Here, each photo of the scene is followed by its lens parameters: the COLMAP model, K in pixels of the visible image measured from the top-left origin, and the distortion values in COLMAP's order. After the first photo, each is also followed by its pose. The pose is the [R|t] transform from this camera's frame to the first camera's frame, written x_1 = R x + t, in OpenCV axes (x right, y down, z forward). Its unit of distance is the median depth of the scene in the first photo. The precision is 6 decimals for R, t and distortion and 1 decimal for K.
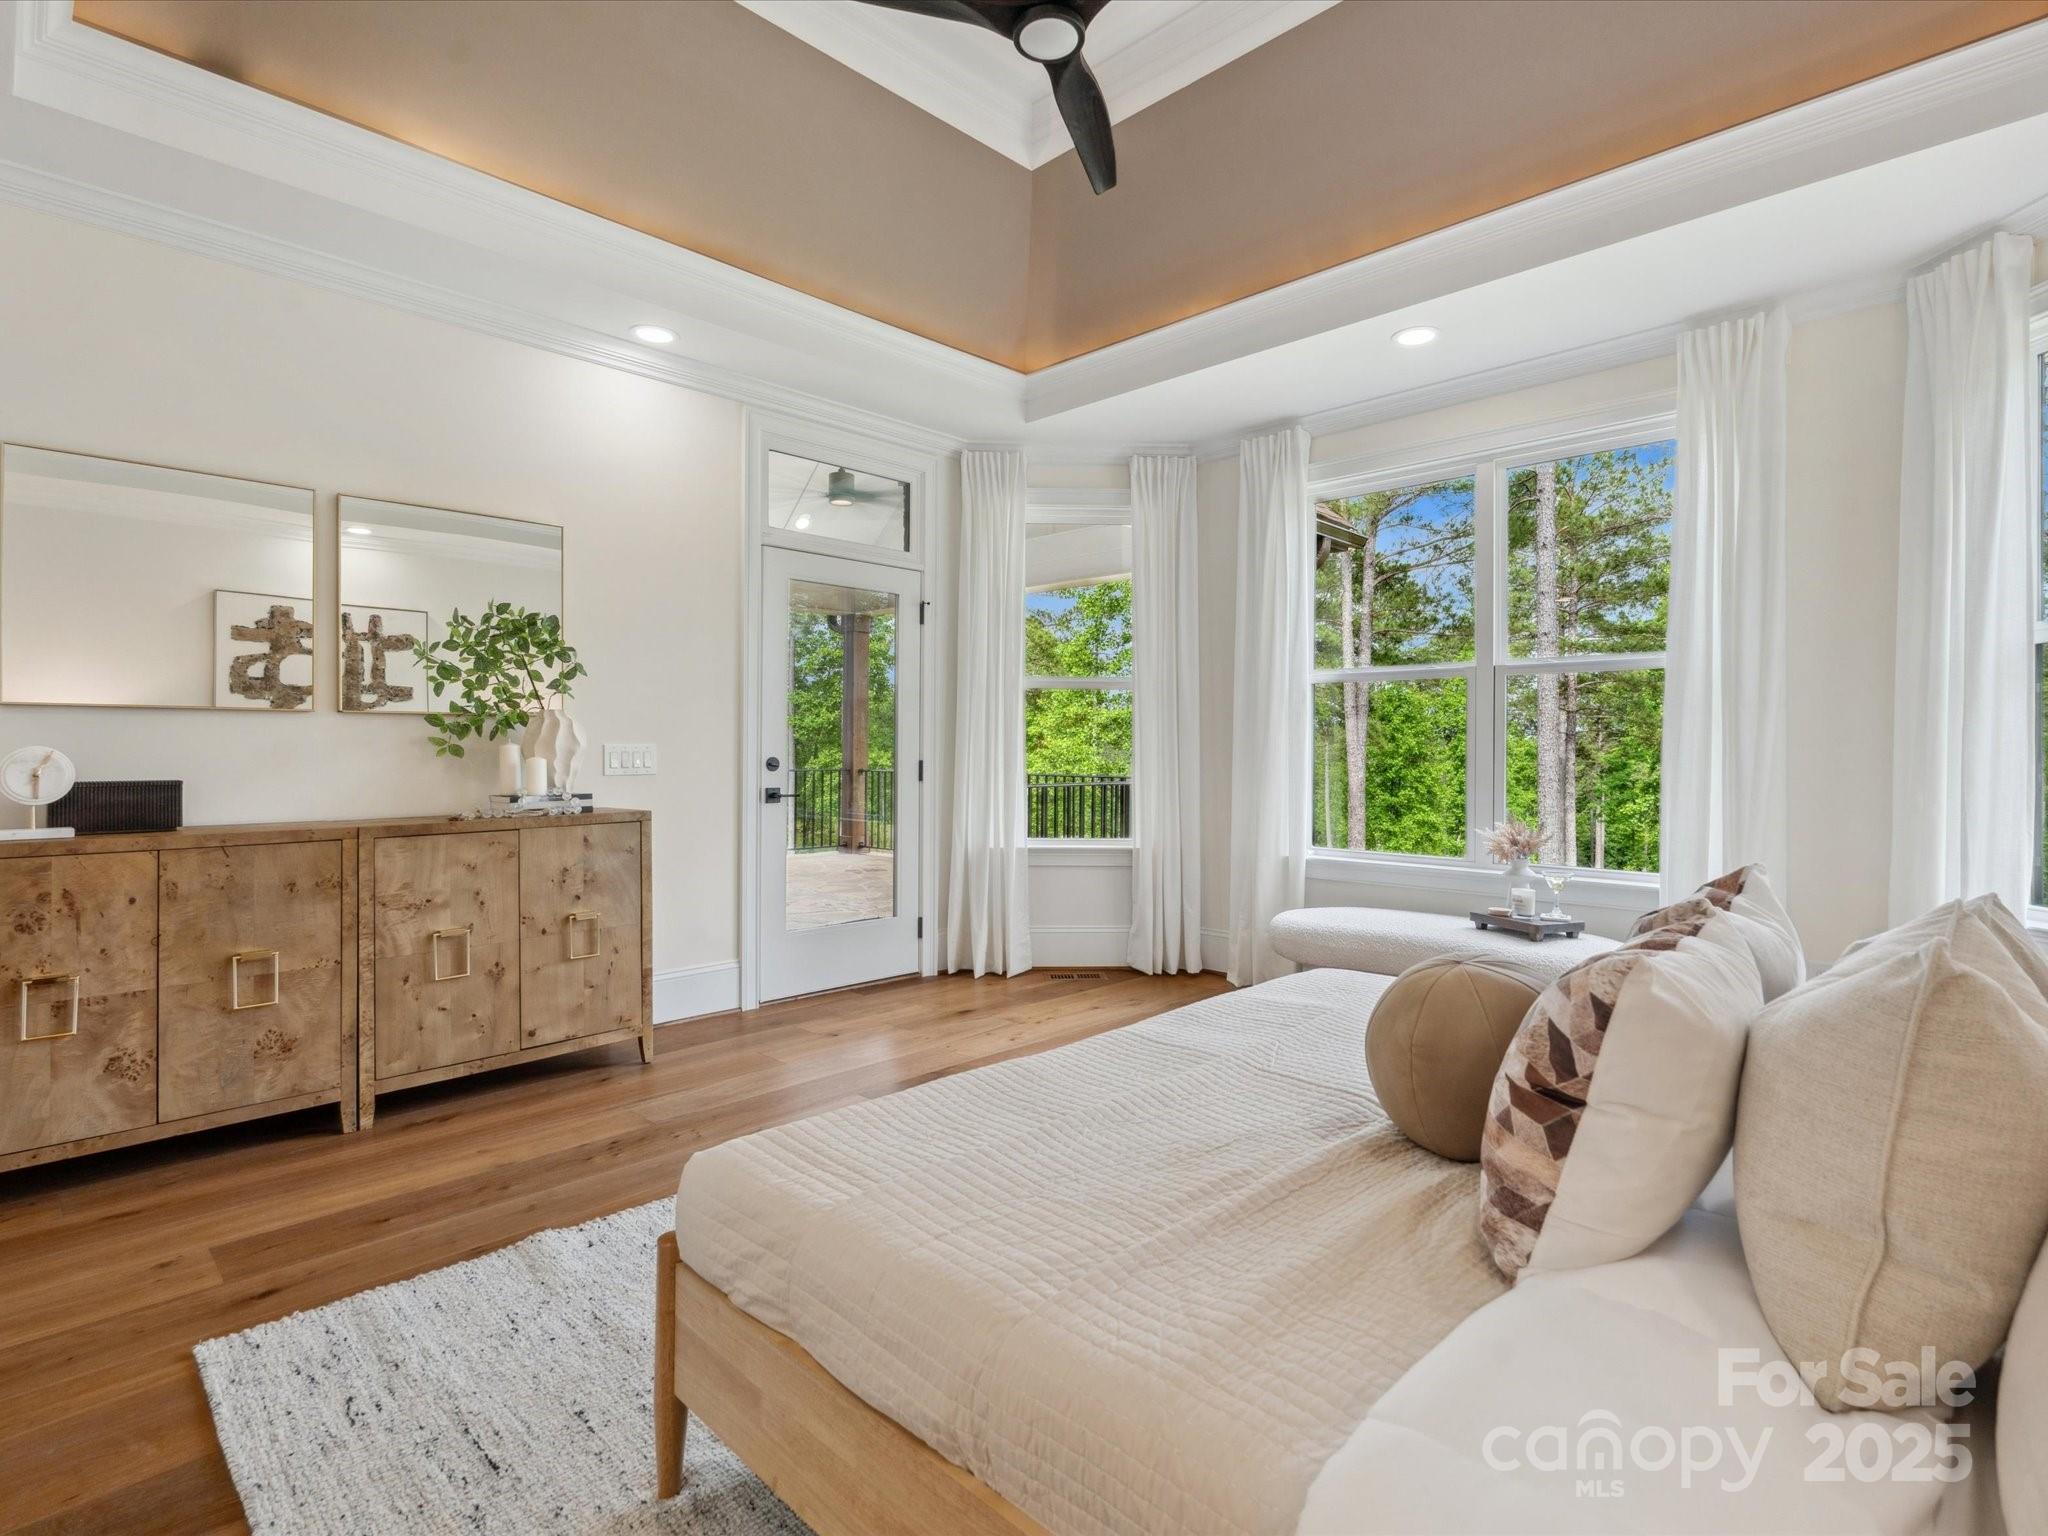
lens RADIAL K [[1018.7, 0, 1027.0], [0, 1018.7, 767.2], [0, 0, 1]] dist [-0.001784, 0.000614]
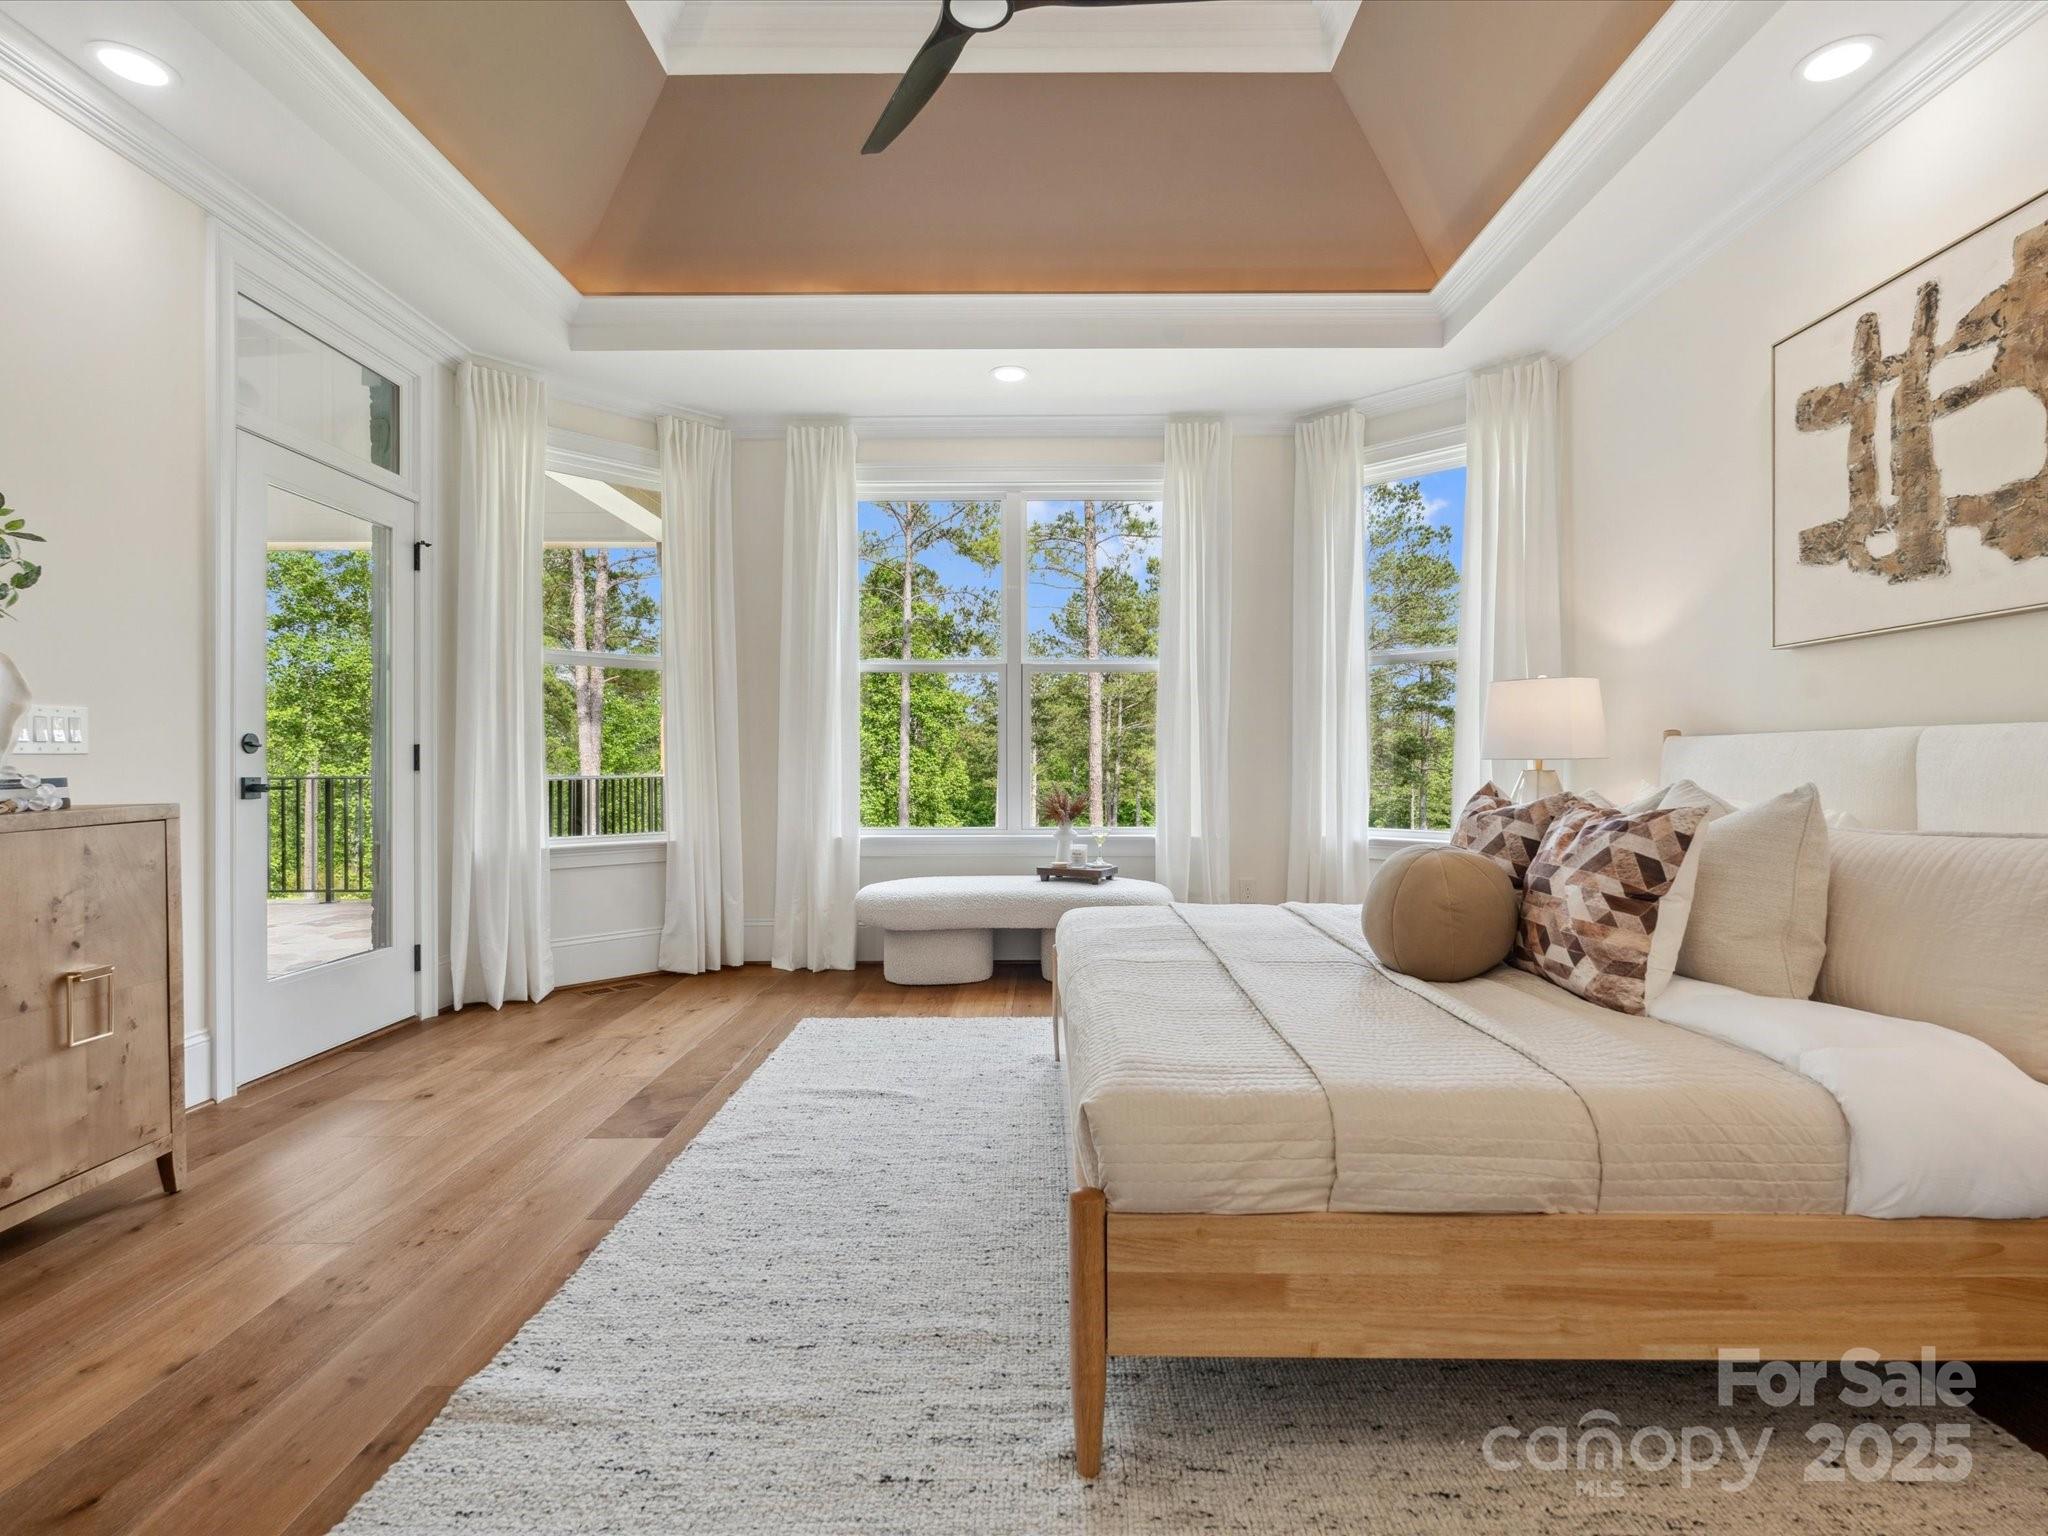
lens RADIAL K [[1024.5, 0, 1022.5], [0, 1024.5, 780.5], [0, 0, 1]] dist [0.000867, 0.001237]
pose [[0.723763, -0.016984, 0.689840, -0.390379], [0.016374, 0.999838, 0.007437, 0.028713], [-0.689855, 0.005913, 0.723924, 0.136945]]
